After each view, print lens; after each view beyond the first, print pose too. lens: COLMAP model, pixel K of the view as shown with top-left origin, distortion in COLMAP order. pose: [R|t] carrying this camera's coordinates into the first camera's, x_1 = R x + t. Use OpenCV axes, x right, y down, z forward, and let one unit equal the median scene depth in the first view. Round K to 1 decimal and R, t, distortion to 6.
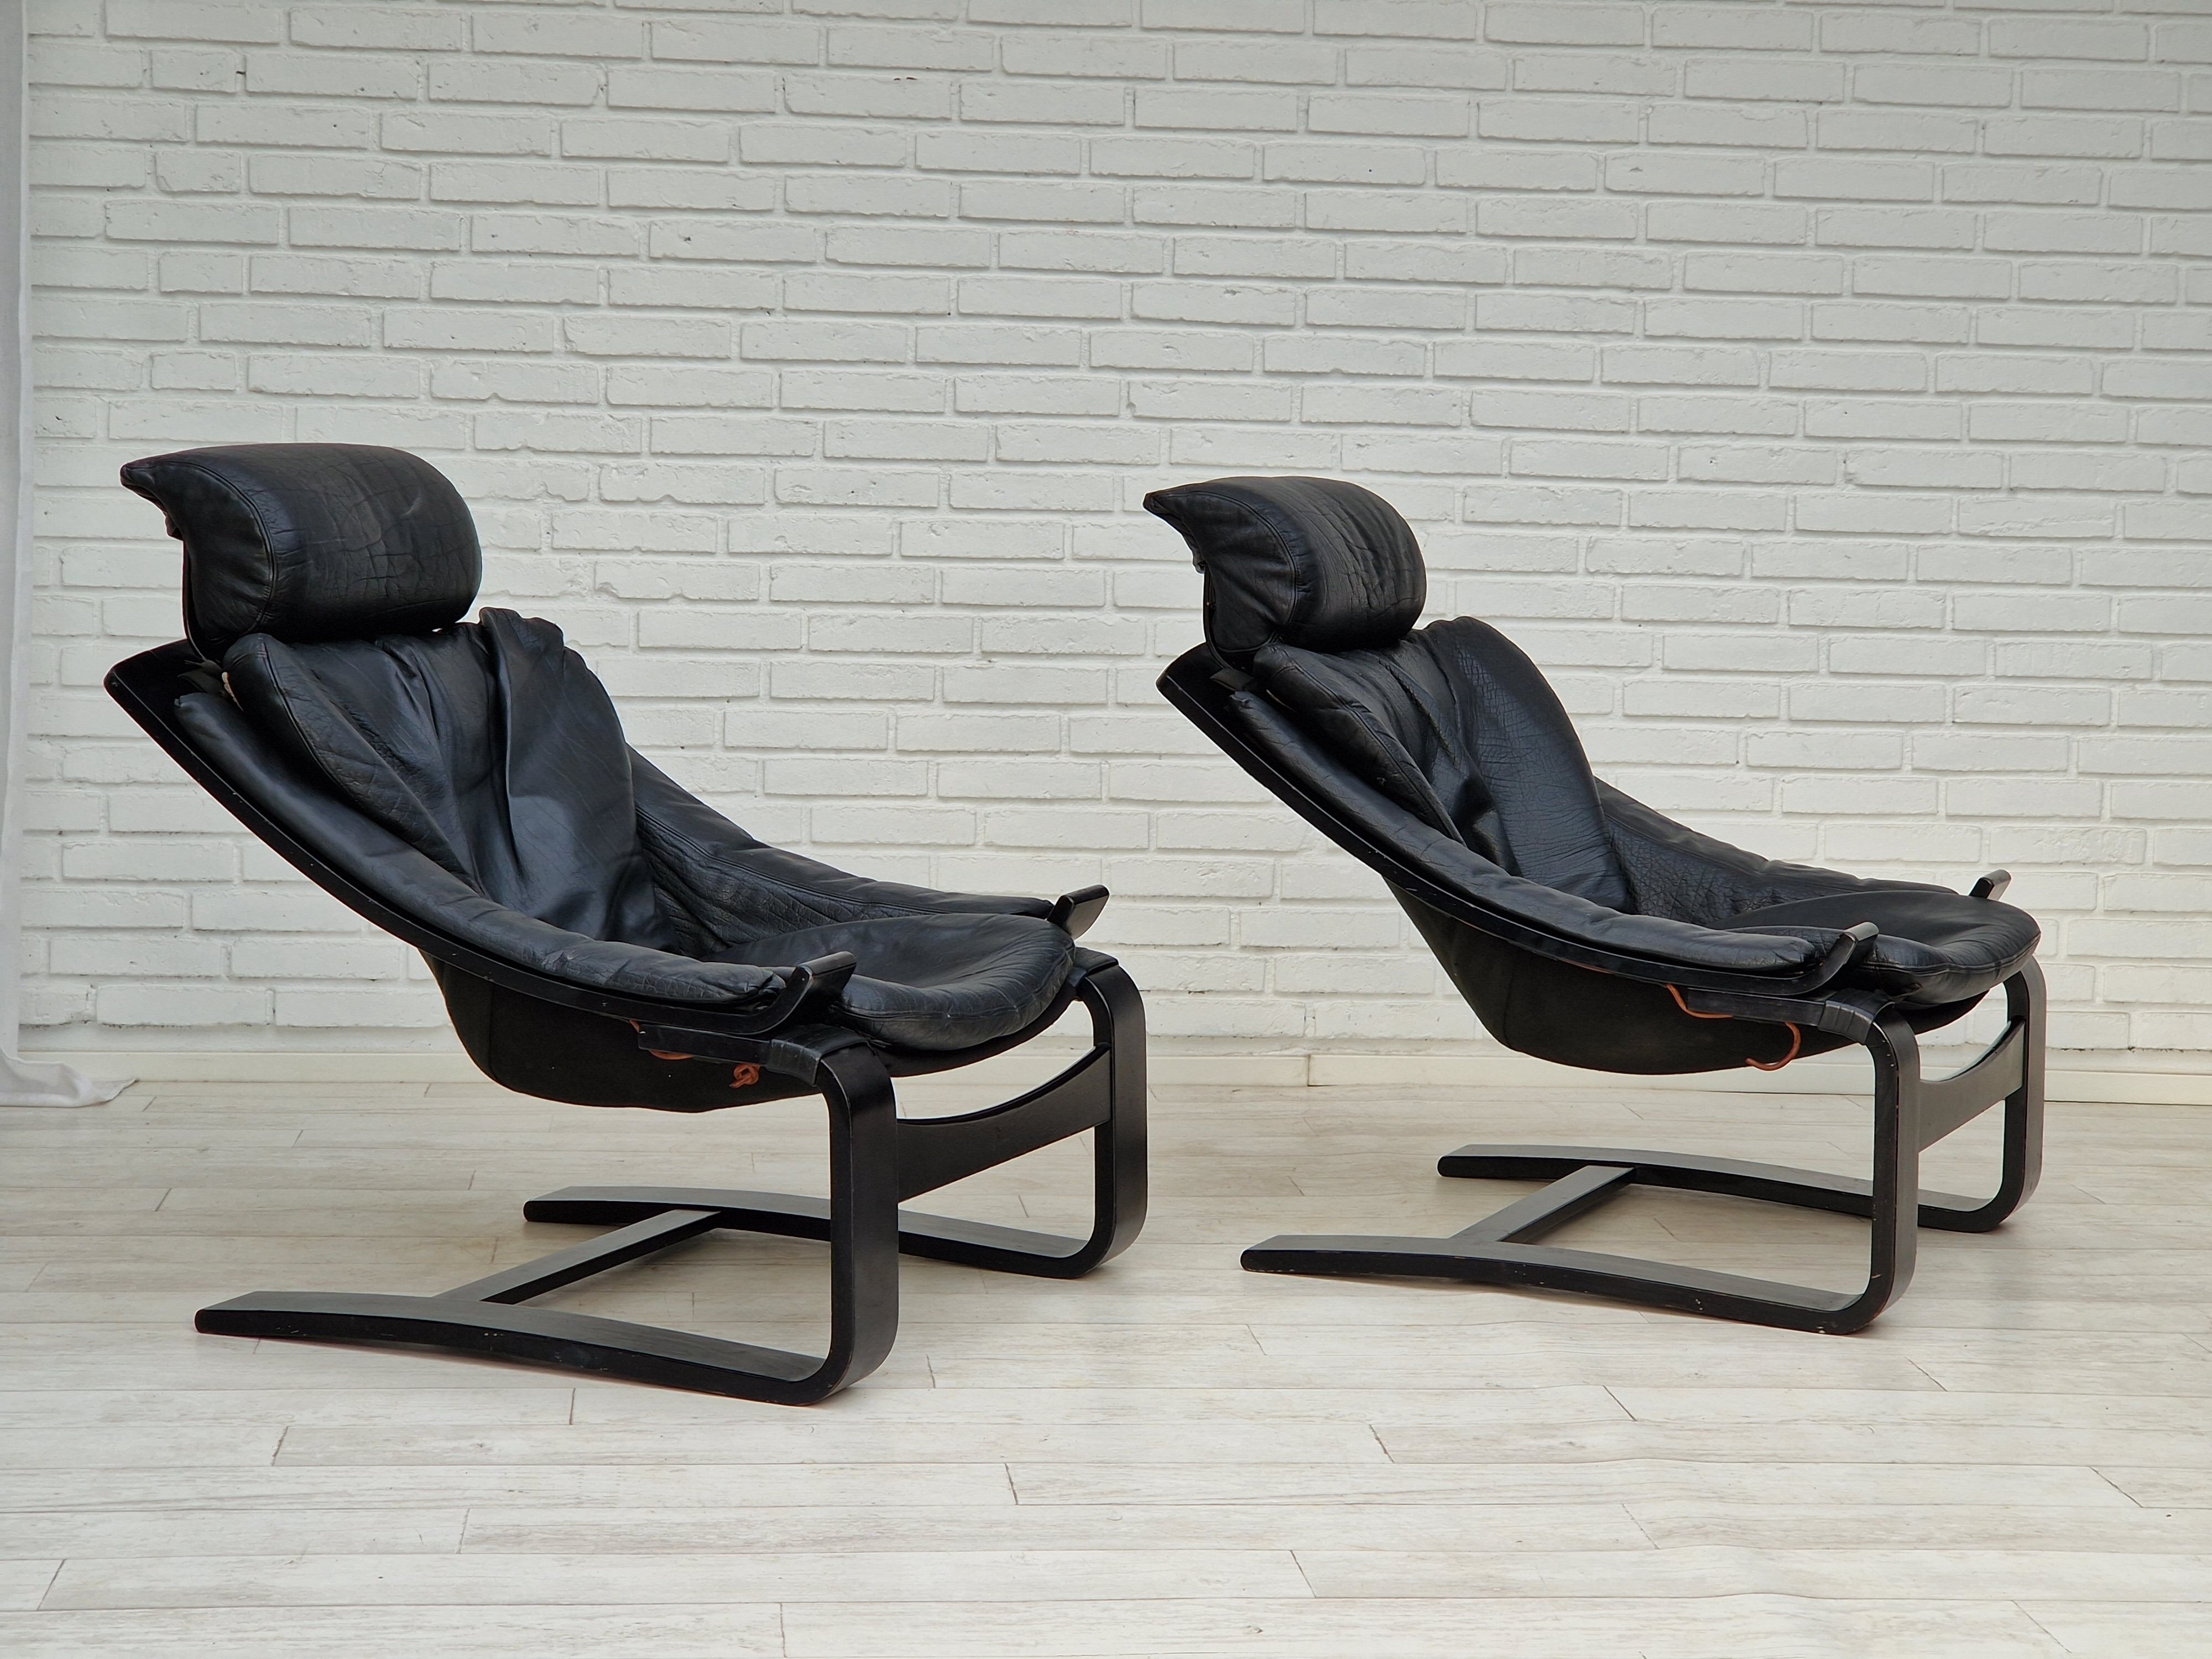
lens RADIAL K [[4208.6, 0, 1156.7], [0, 4208.6, 875.6], [0, 0, 1]] dist [0.119527, 0.000000]
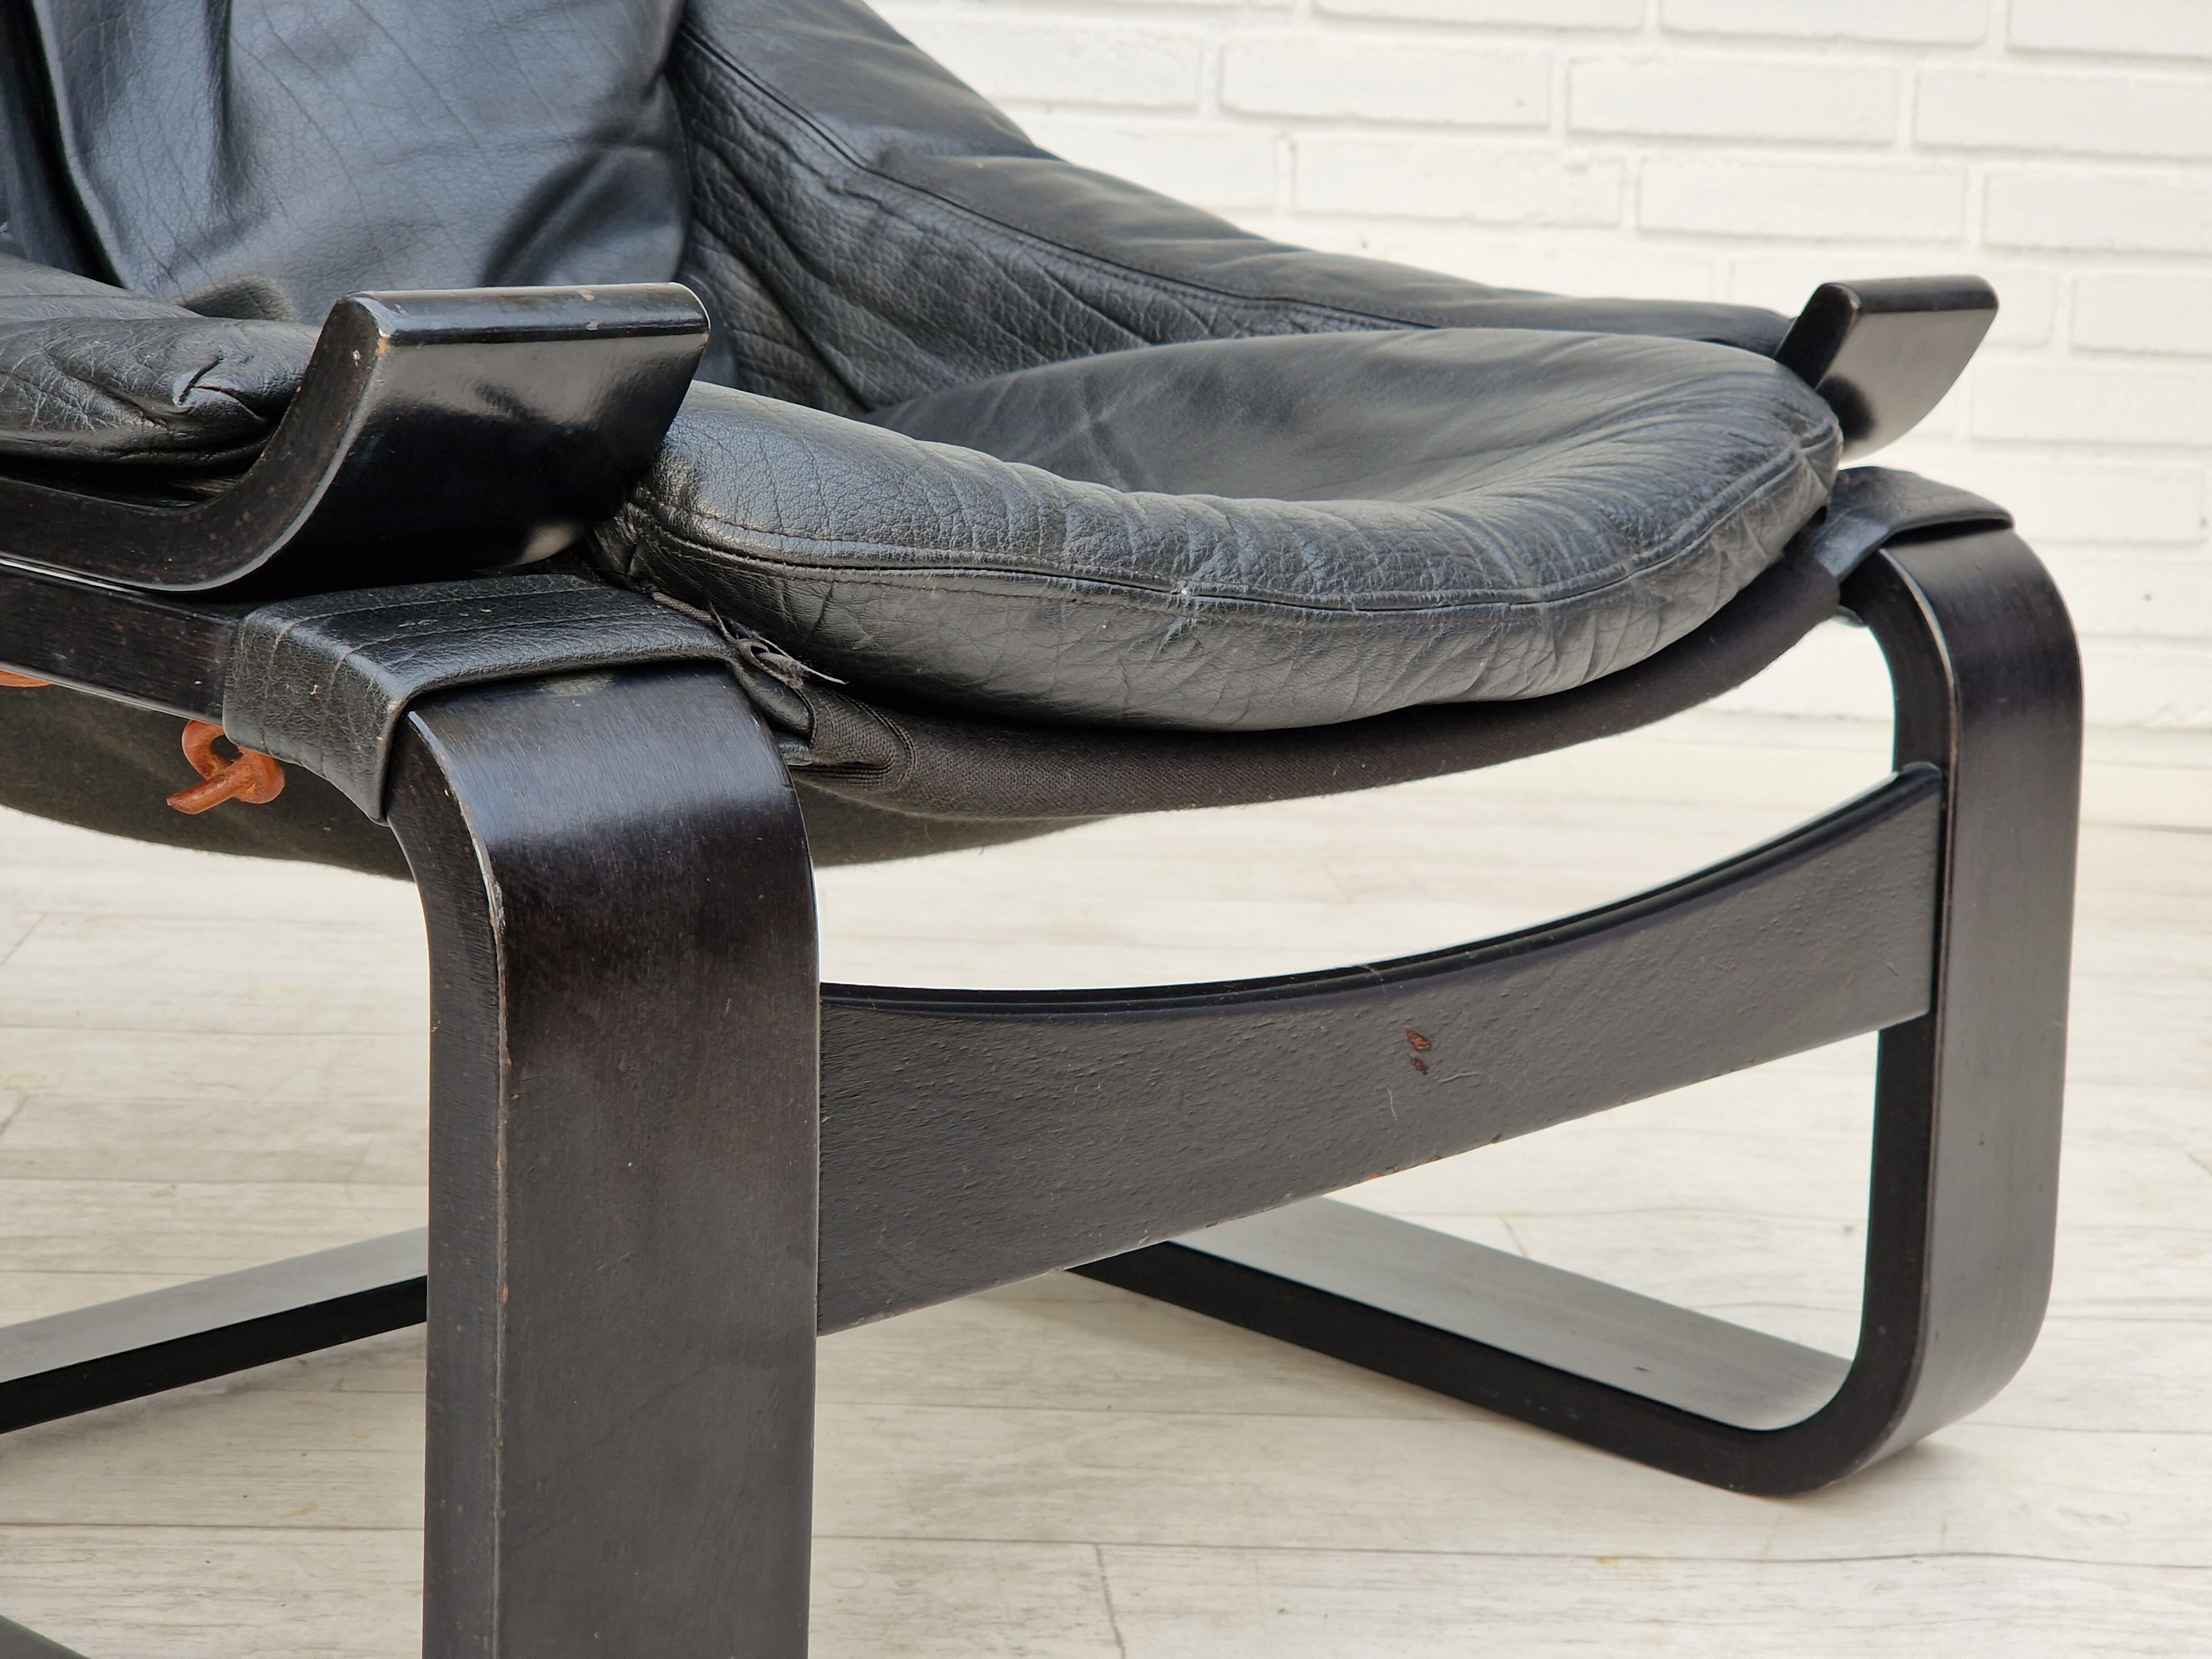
lens RADIAL K [[4208.6, 0, 1108.9], [0, 4208.6, 829.6], [0, 0, 1]] dist [0.119527, 0.000000]
pose [[0.999377, 0.027252, -0.022414, 0.021301], [-0.025850, 0.997826, 0.060616, 0.025258], [0.024018, -0.059999, 0.997909, 0.519537]]
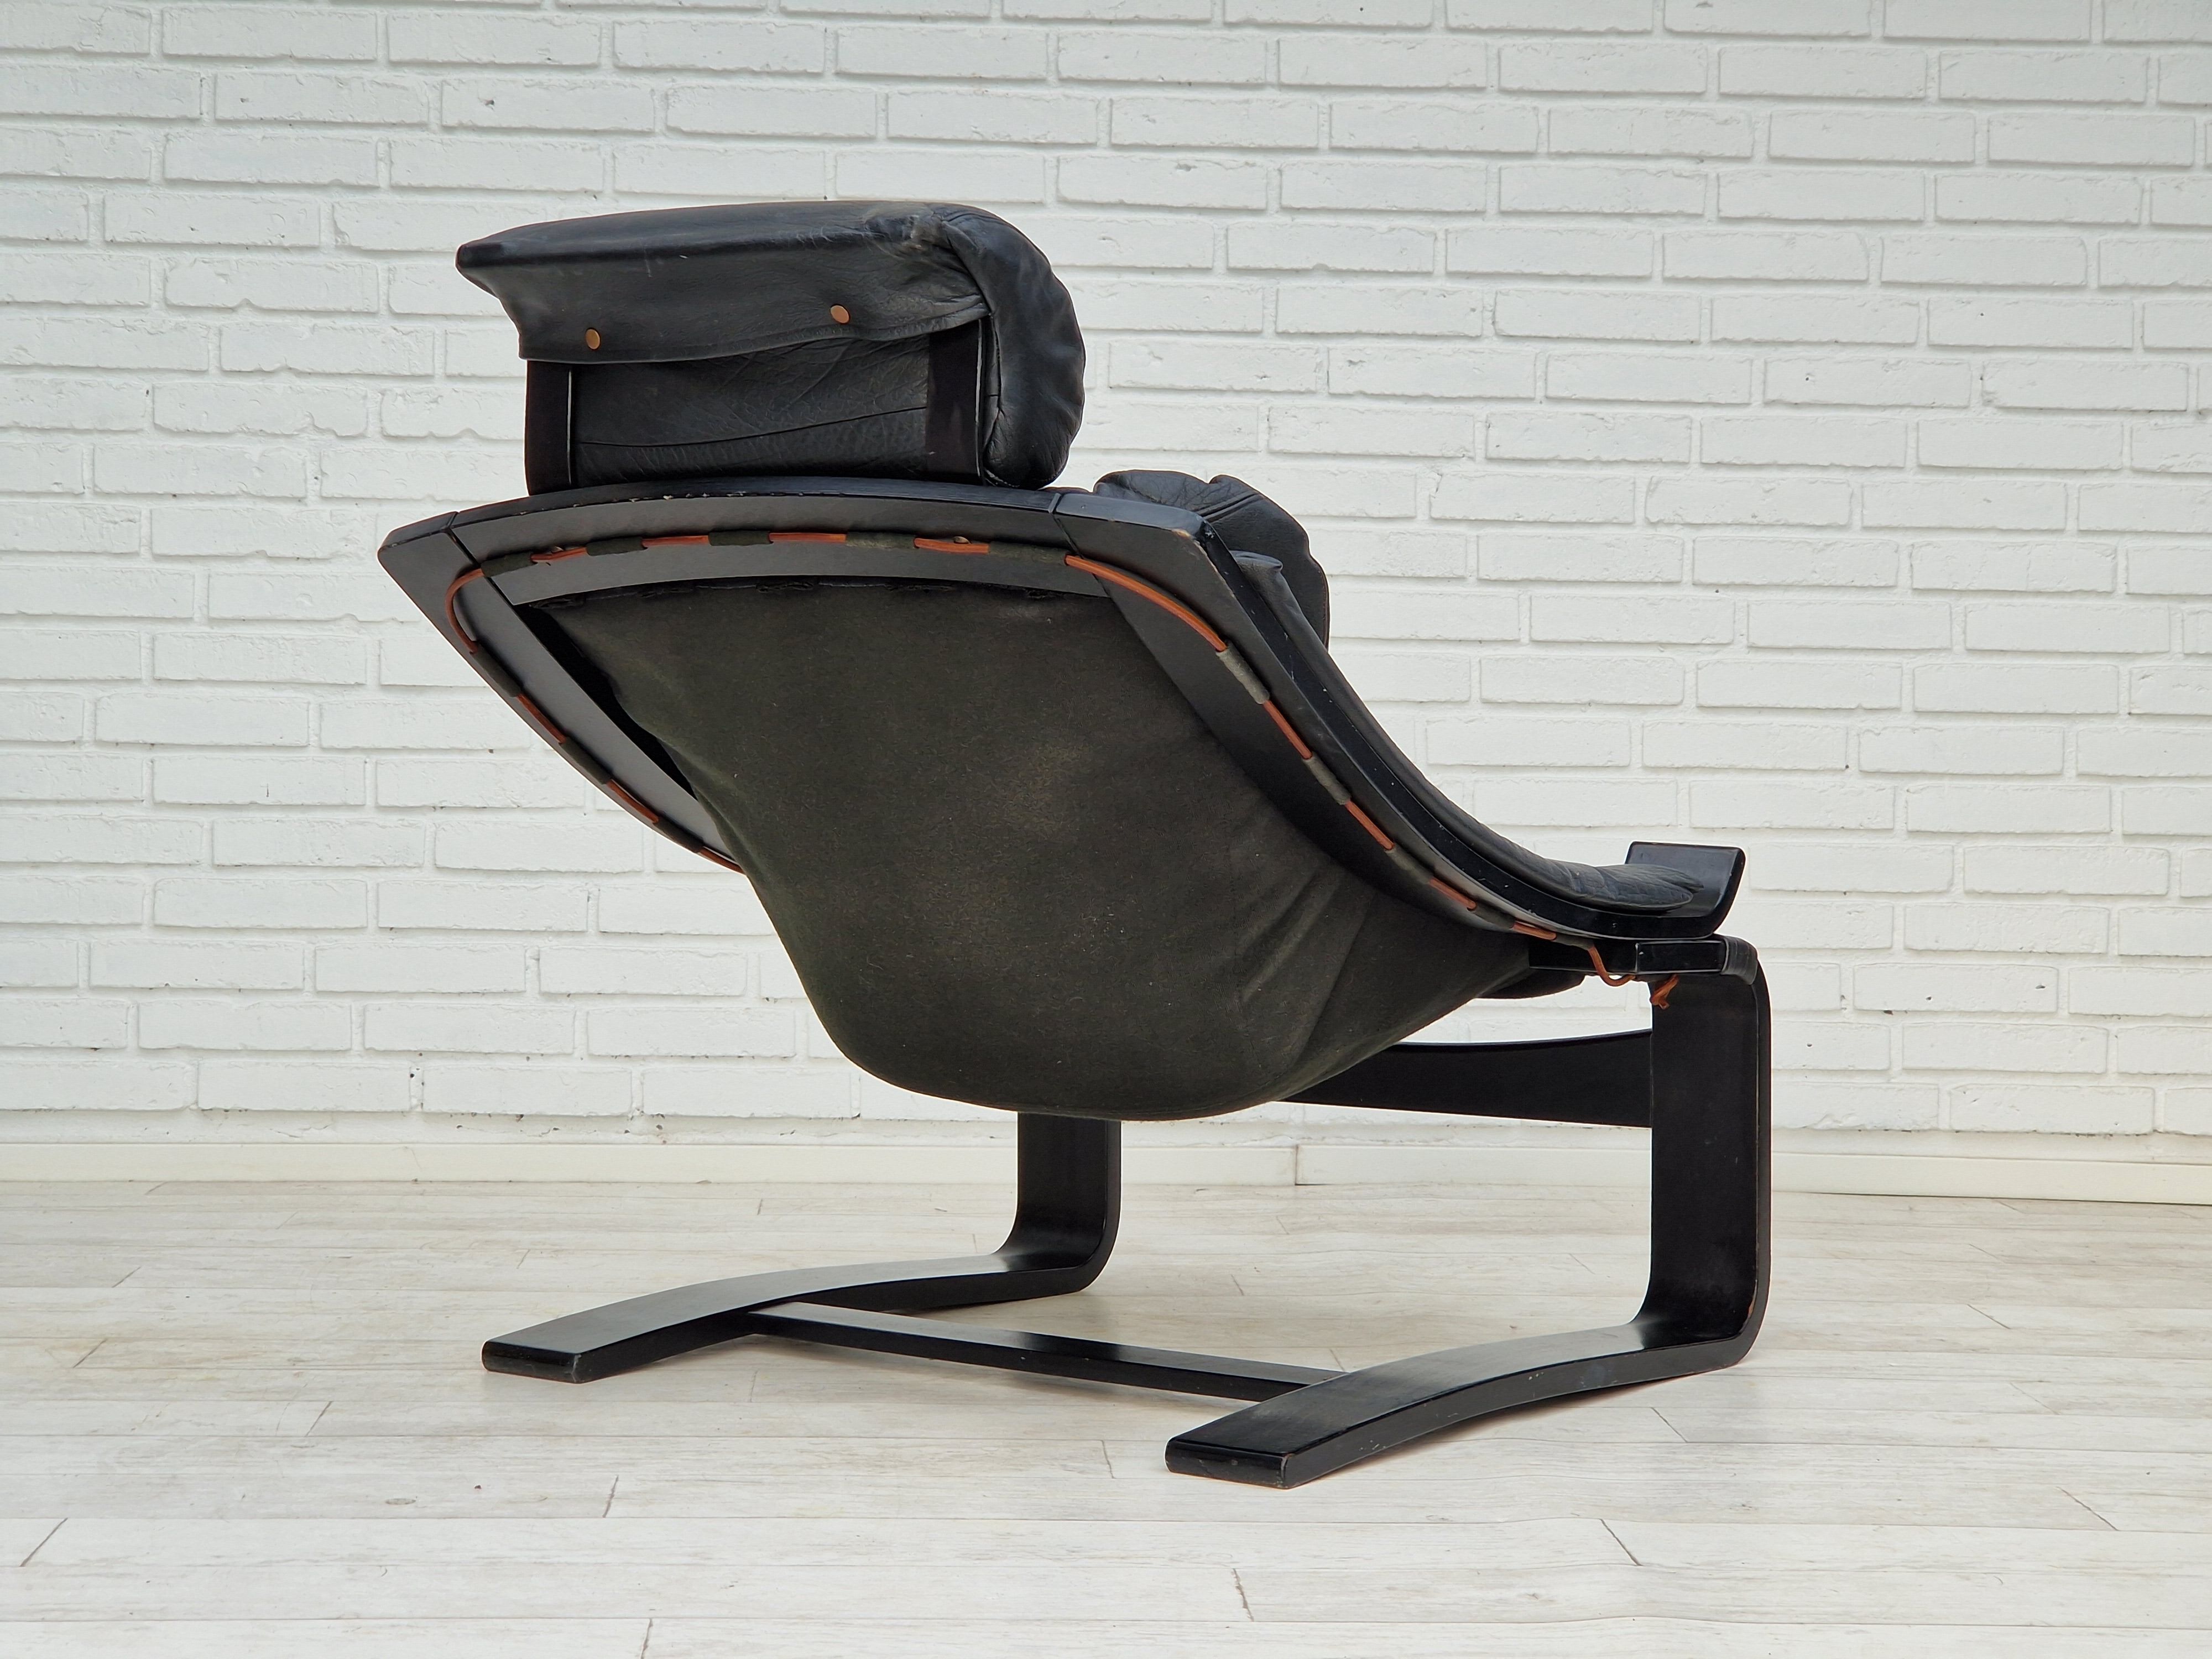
lens RADIAL K [[4208.6, 0, 1114.9], [0, 4208.6, 889.5], [0, 0, 1]] dist [0.119527, 0.000000]
pose [[0.998400, -0.007531, -0.056039, 0.047957], [0.004121, 0.998147, -0.060708, 0.043726], [0.056393, 0.060380, 0.996581, 0.226120]]
